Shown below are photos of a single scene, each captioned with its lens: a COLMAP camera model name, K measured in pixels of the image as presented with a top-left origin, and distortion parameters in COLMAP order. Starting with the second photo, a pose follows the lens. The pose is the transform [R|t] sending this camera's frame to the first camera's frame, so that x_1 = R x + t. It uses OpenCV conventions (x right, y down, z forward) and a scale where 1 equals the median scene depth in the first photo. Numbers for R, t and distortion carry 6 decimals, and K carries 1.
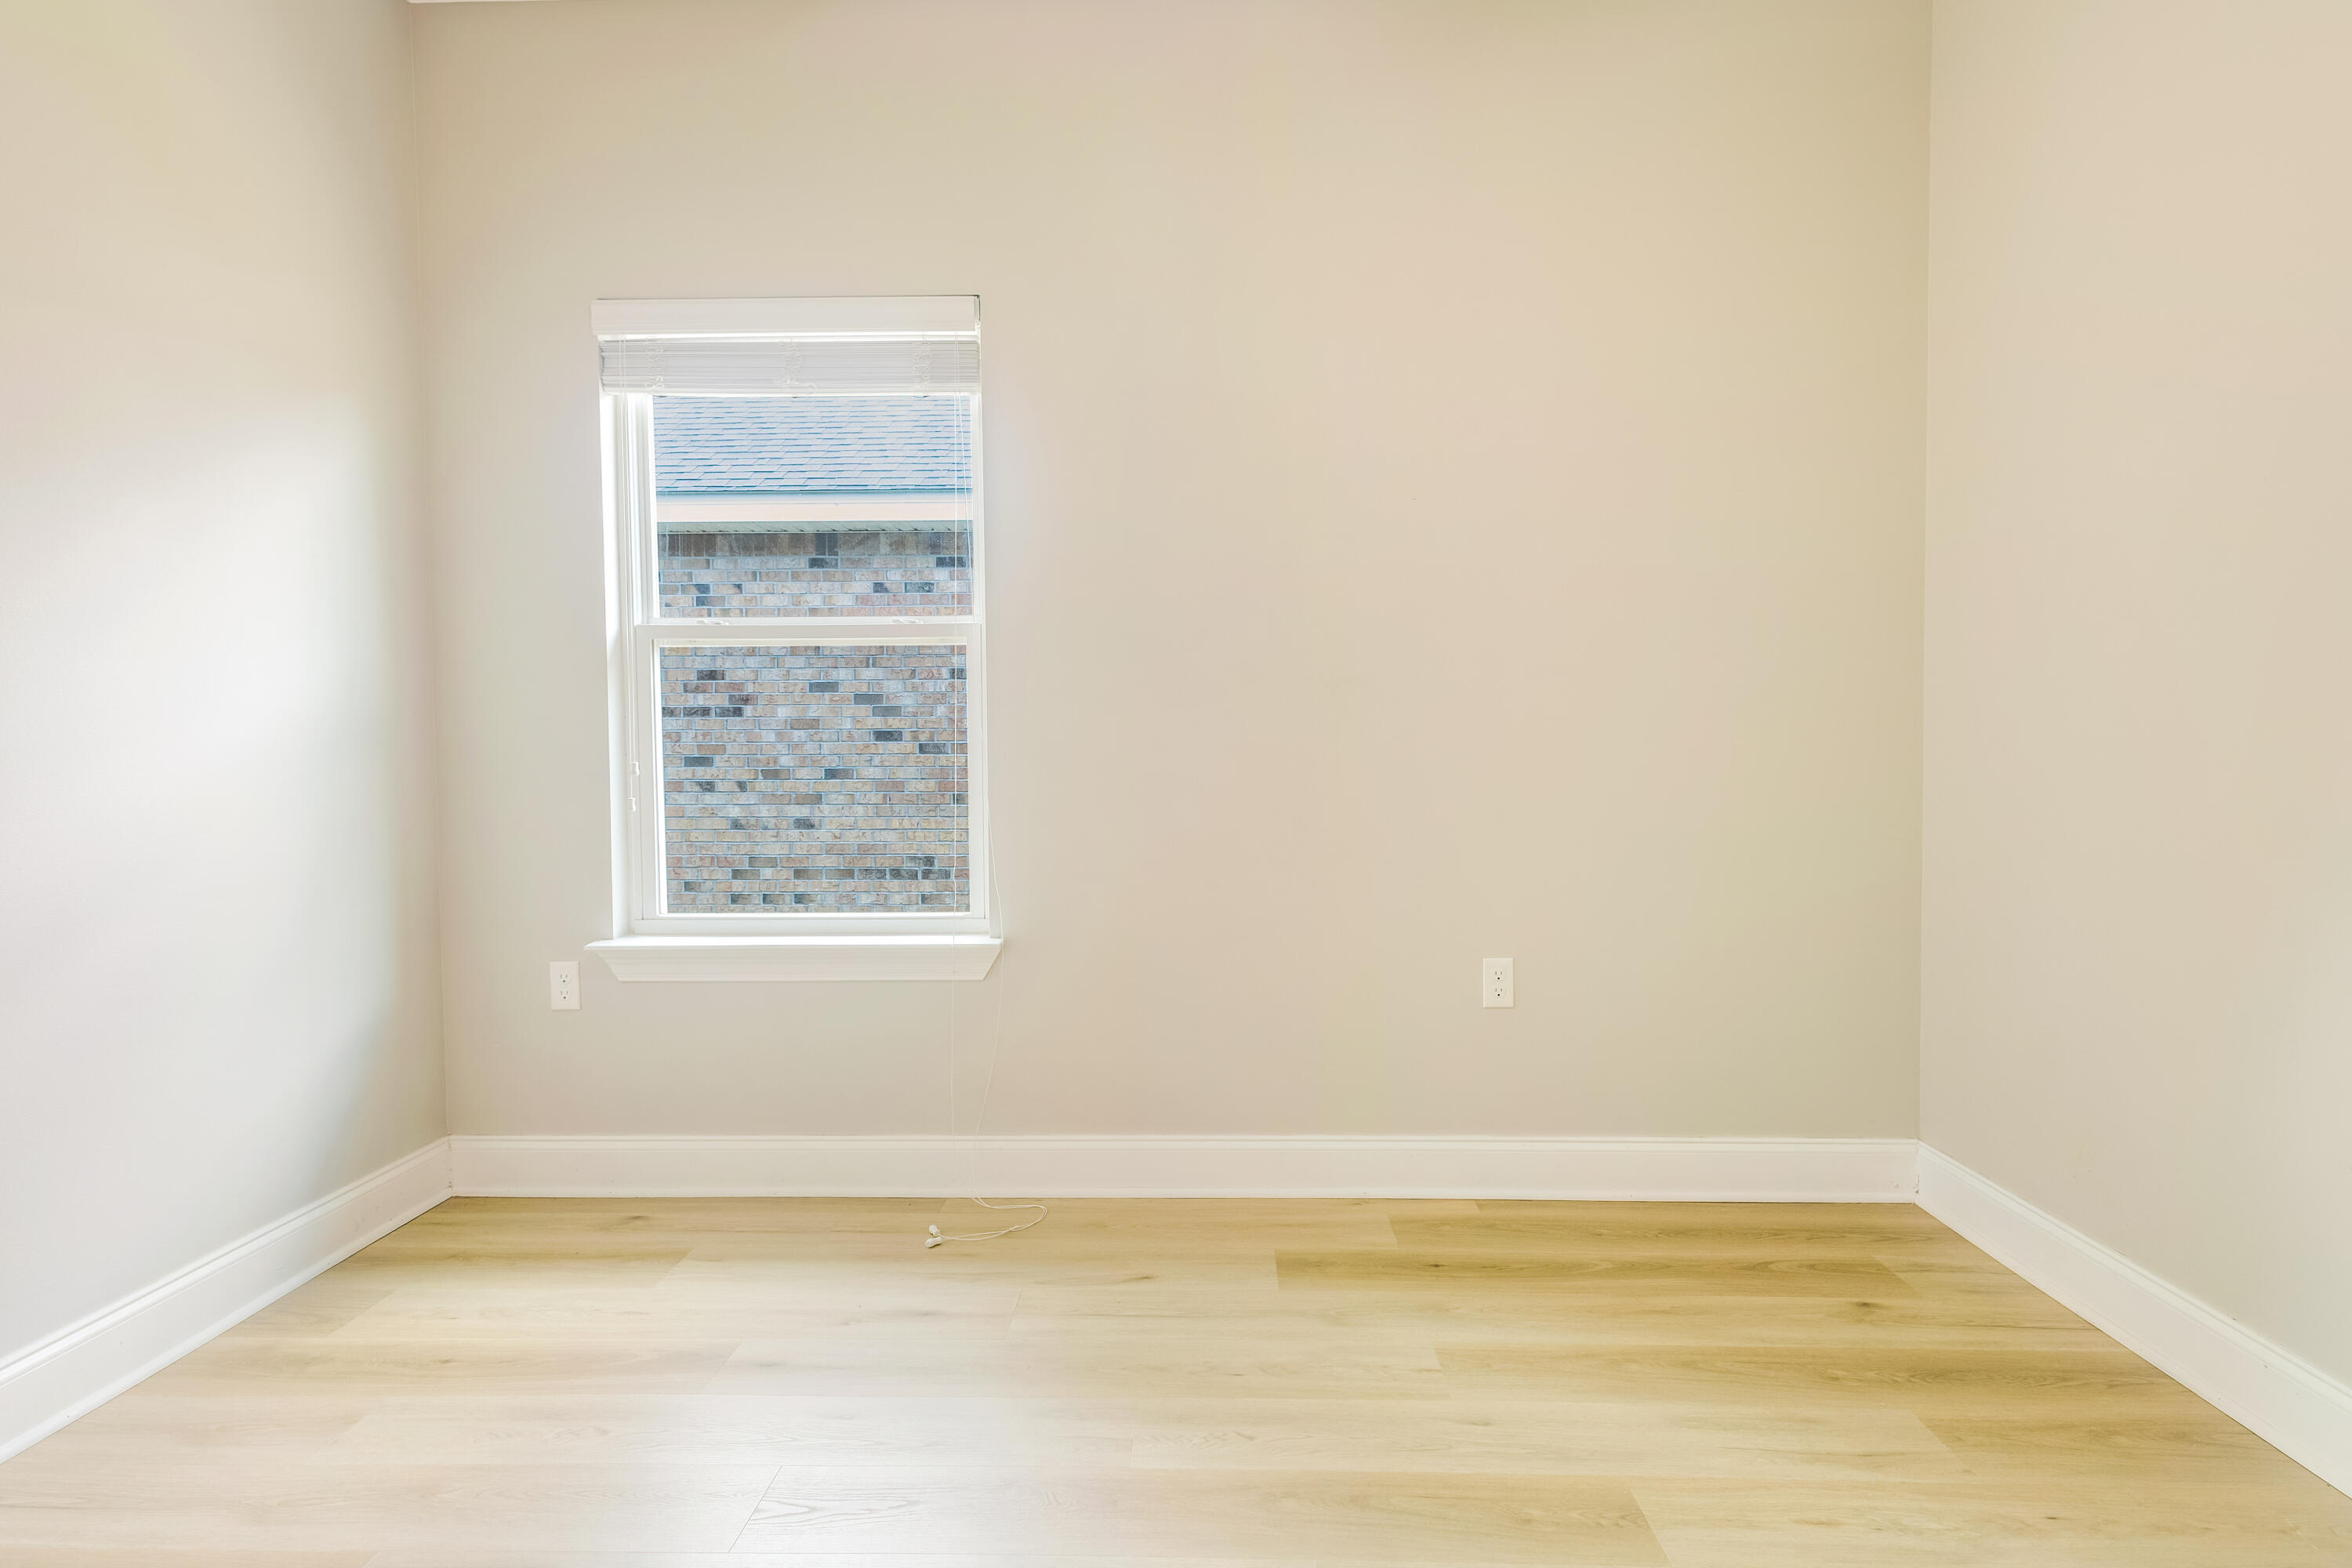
lens RADIAL K [[1140.7, 0, 1176.0], [0, 1140.7, 784.0], [0, 0, 1]] dist [0.003330, -0.000380]
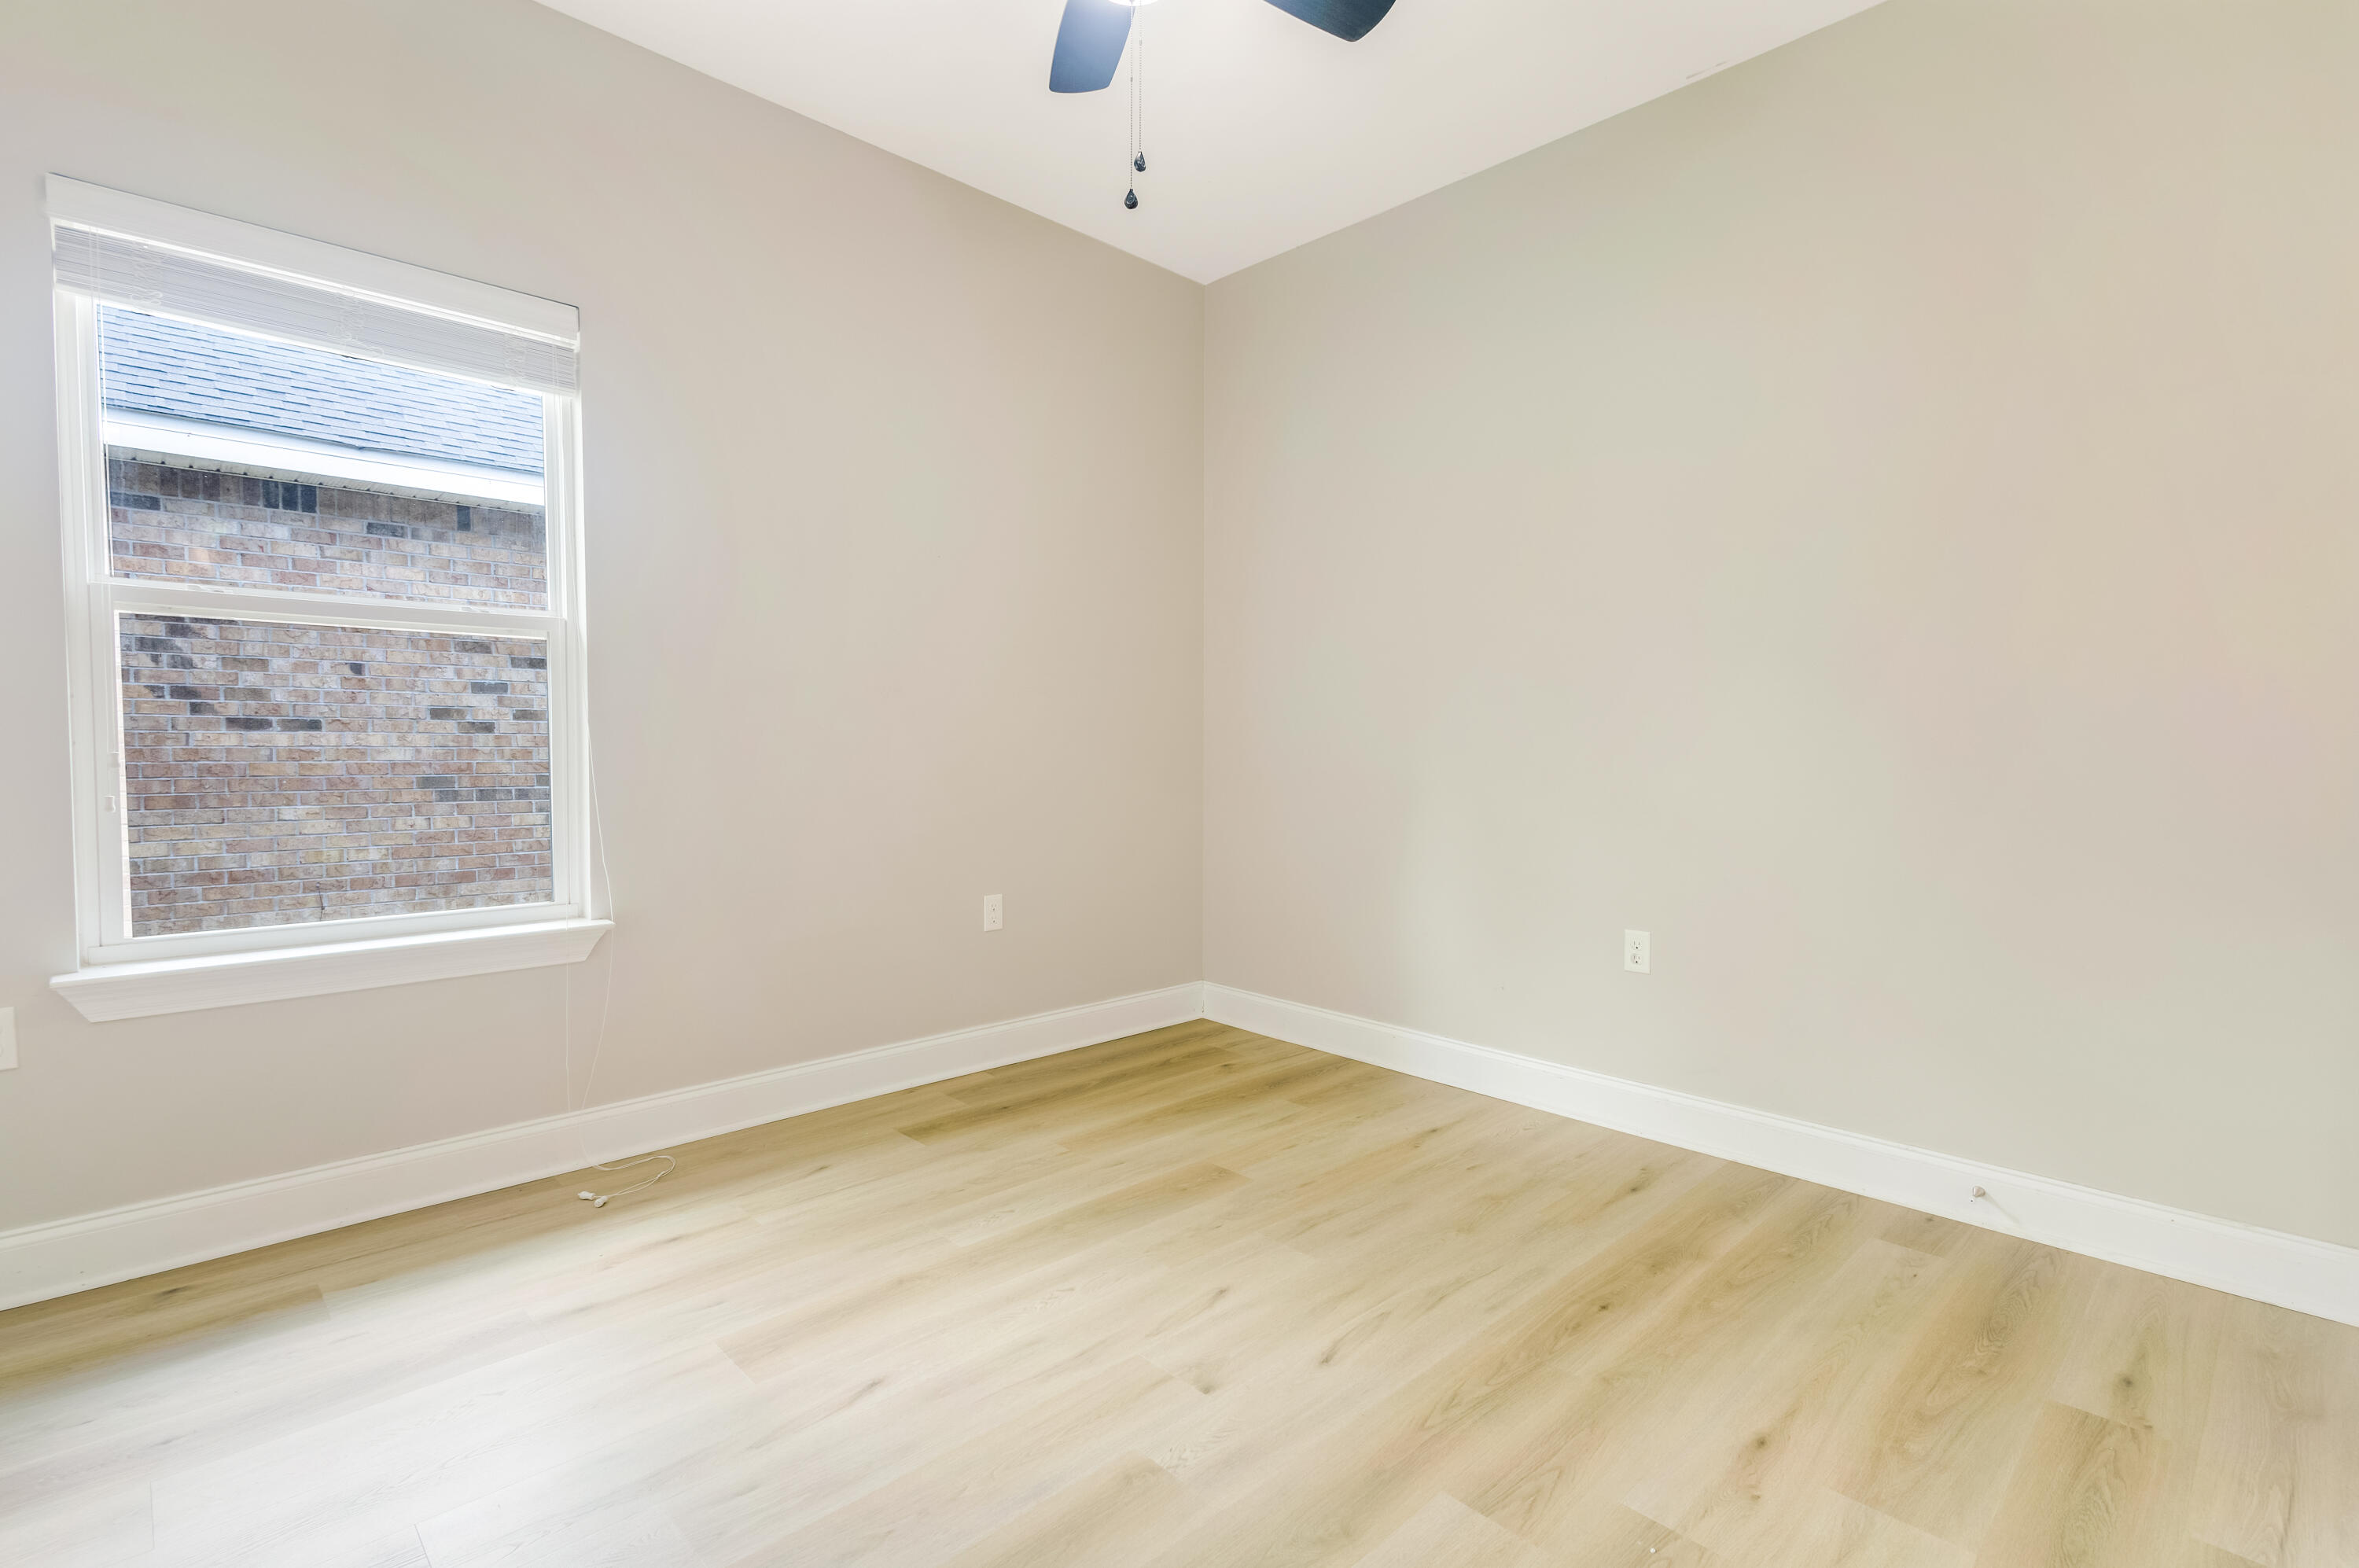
lens RADIAL K [[1099.4, 0, 1163.8], [0, 1099.4, 783.4], [0, 0, 1]] dist [0.002656, 0.000050]
pose [[0.702477, -0.015296, 0.711542, -0.565049], [0.010513, 0.999883, 0.011116, 0.002957], [-0.711628, -0.000329, 0.702556, -0.100332]]
